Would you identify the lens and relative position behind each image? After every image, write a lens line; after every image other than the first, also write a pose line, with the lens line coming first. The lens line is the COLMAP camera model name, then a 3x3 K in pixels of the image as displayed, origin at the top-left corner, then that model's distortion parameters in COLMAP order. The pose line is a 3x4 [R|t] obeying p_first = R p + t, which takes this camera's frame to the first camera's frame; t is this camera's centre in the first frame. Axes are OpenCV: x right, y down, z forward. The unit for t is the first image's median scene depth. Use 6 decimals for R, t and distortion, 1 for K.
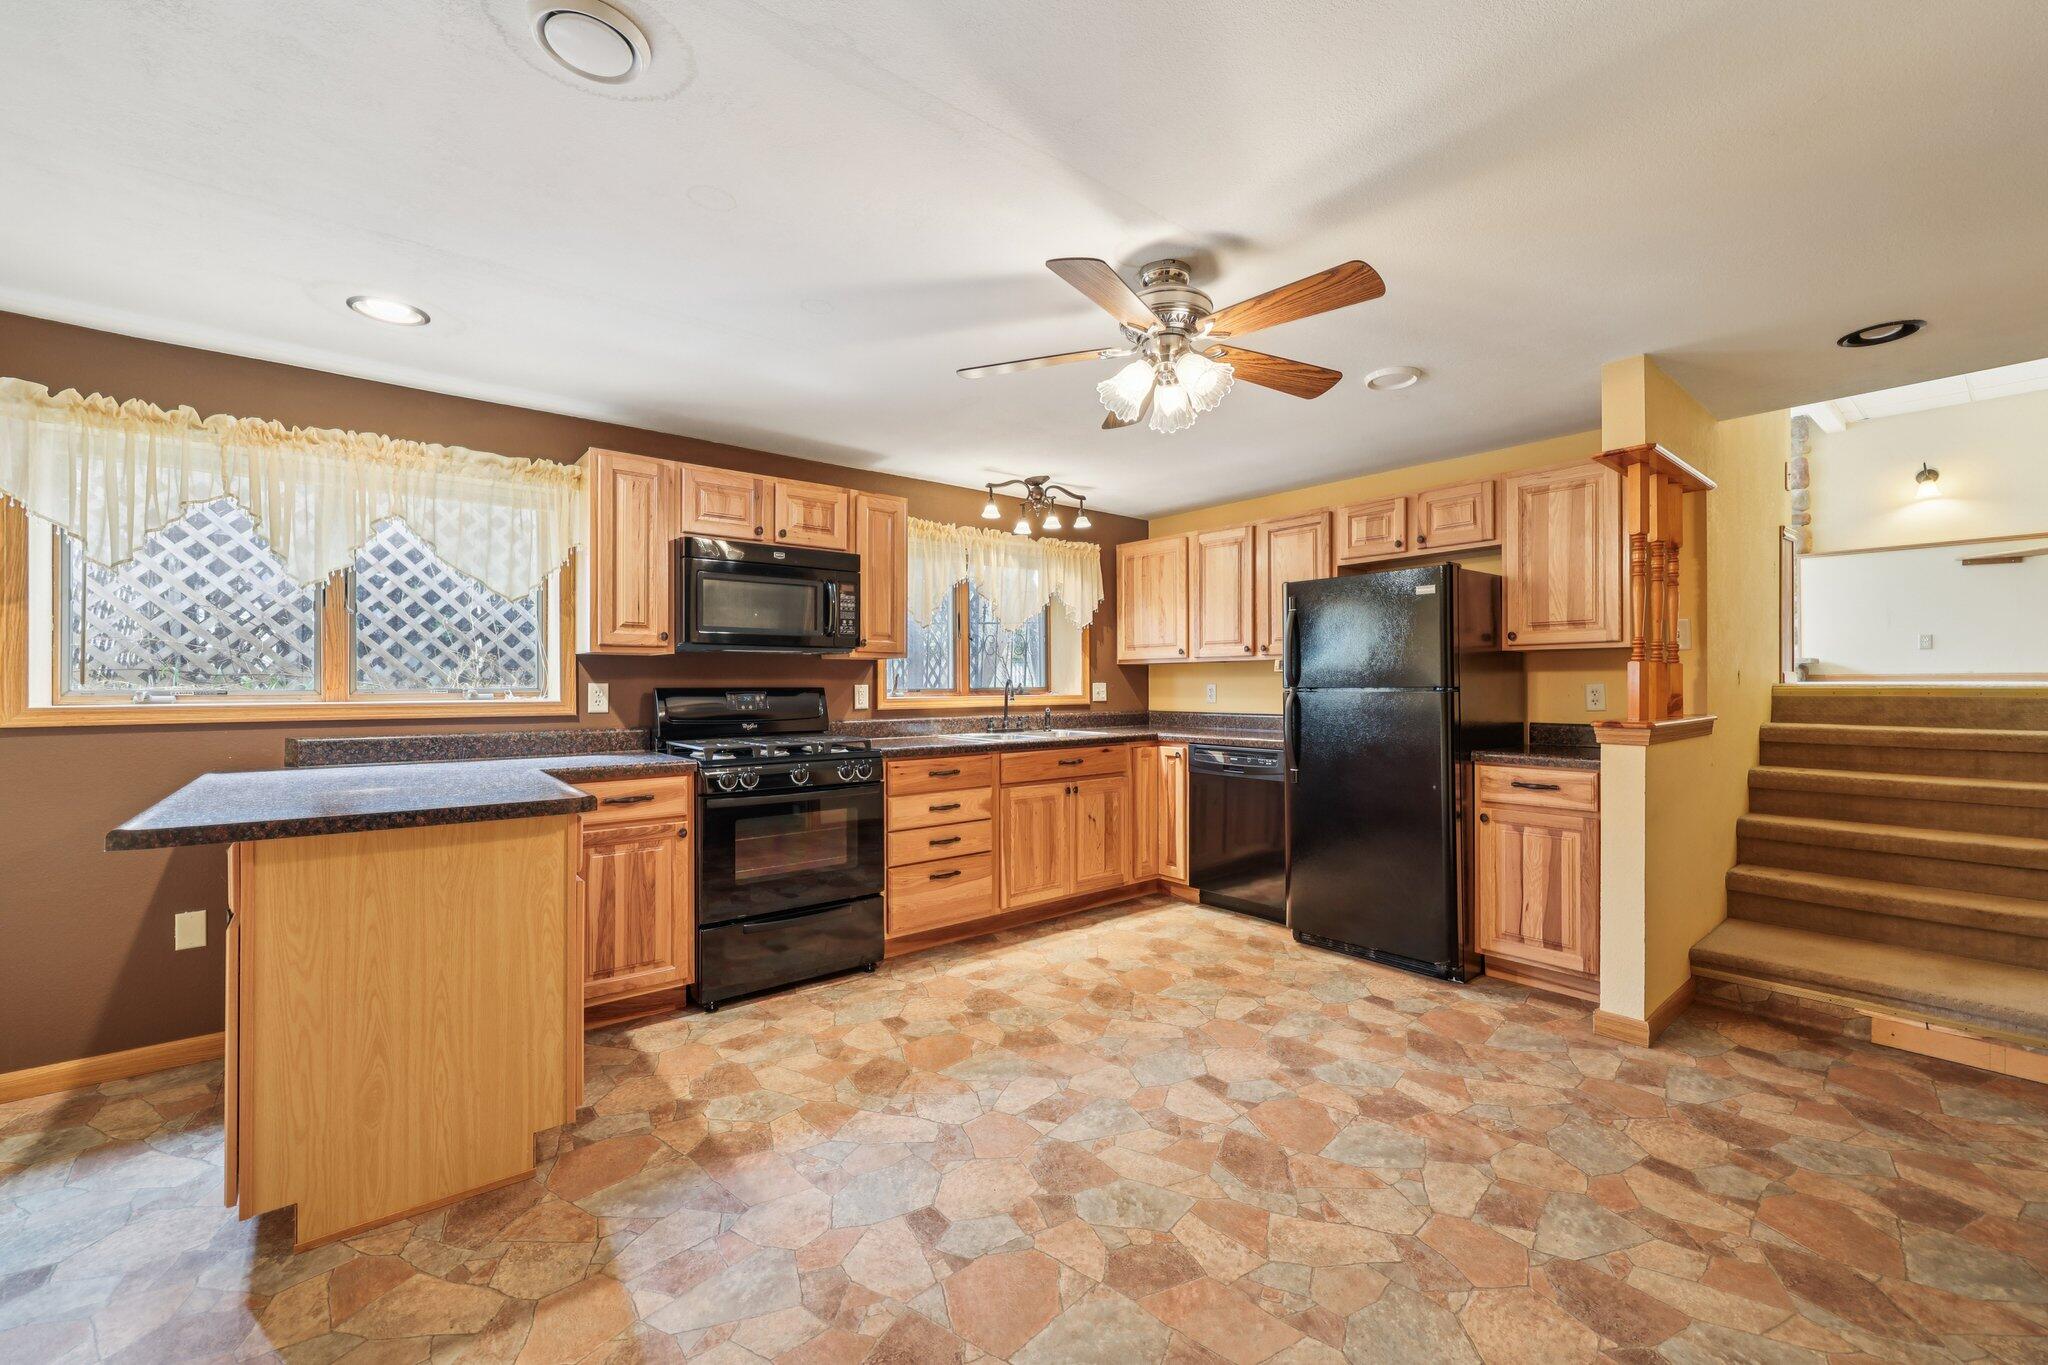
lens RADIAL K [[824.2, 0, 1026.1], [0, 824.2, 682.1], [0, 0, 1]] dist [-0.000599, -0.000696]
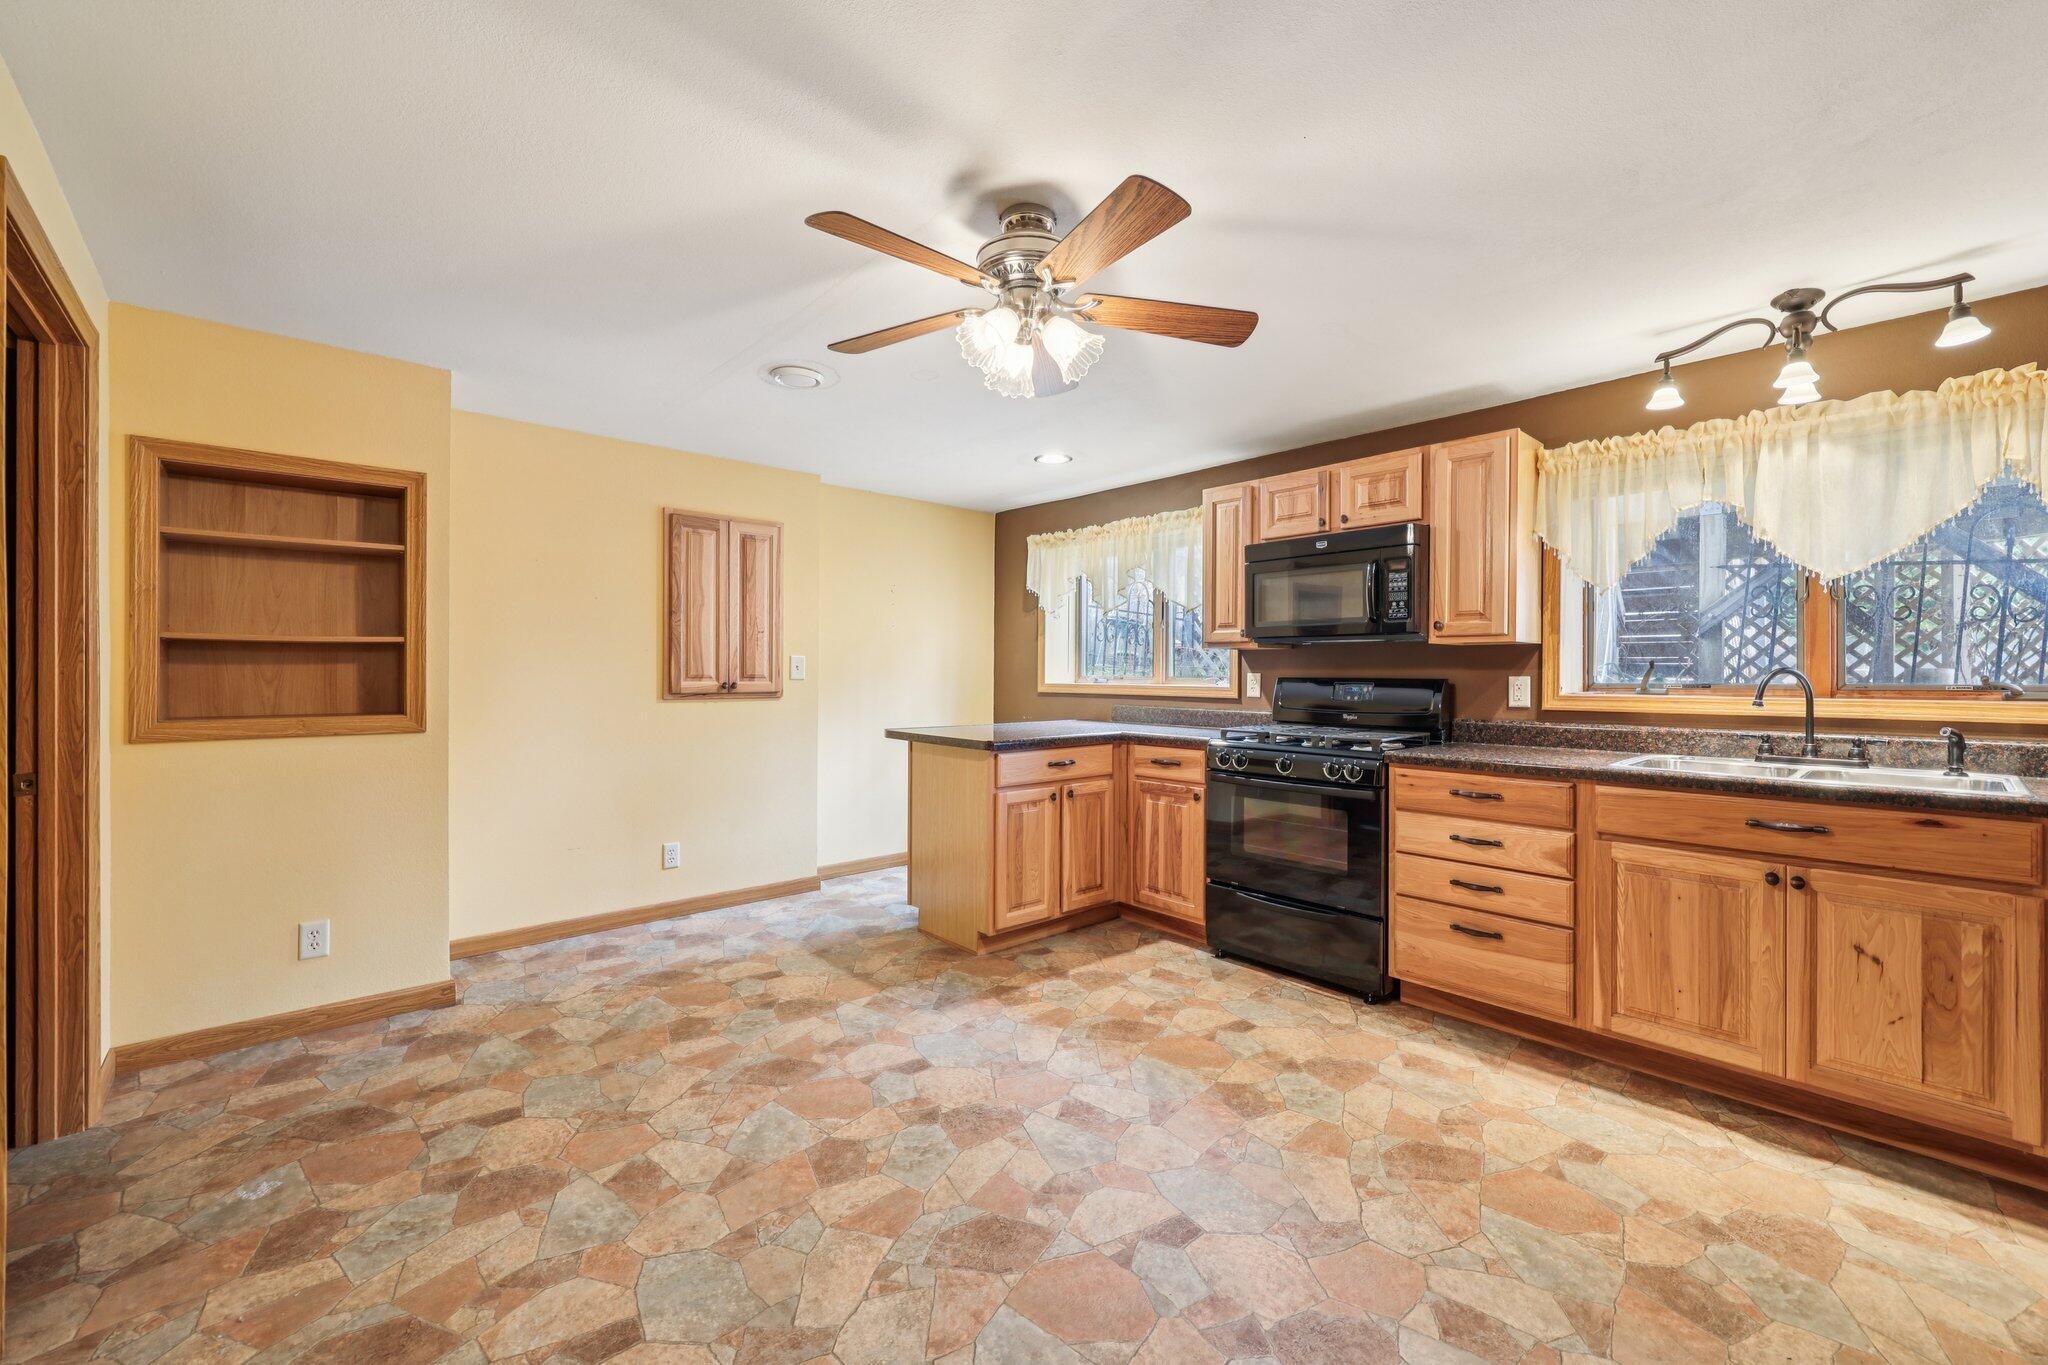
lens RADIAL K [[824.2, 0, 1031.5], [0, 824.2, 674.2], [0, 0, 1]] dist [-0.000599, -0.000696]
pose [[0.052949, 0.005341, -0.998583, 0.700906], [-0.002023, 0.999984, 0.005241, -0.002664], [0.998595, 0.001743, 0.052959, 0.625627]]
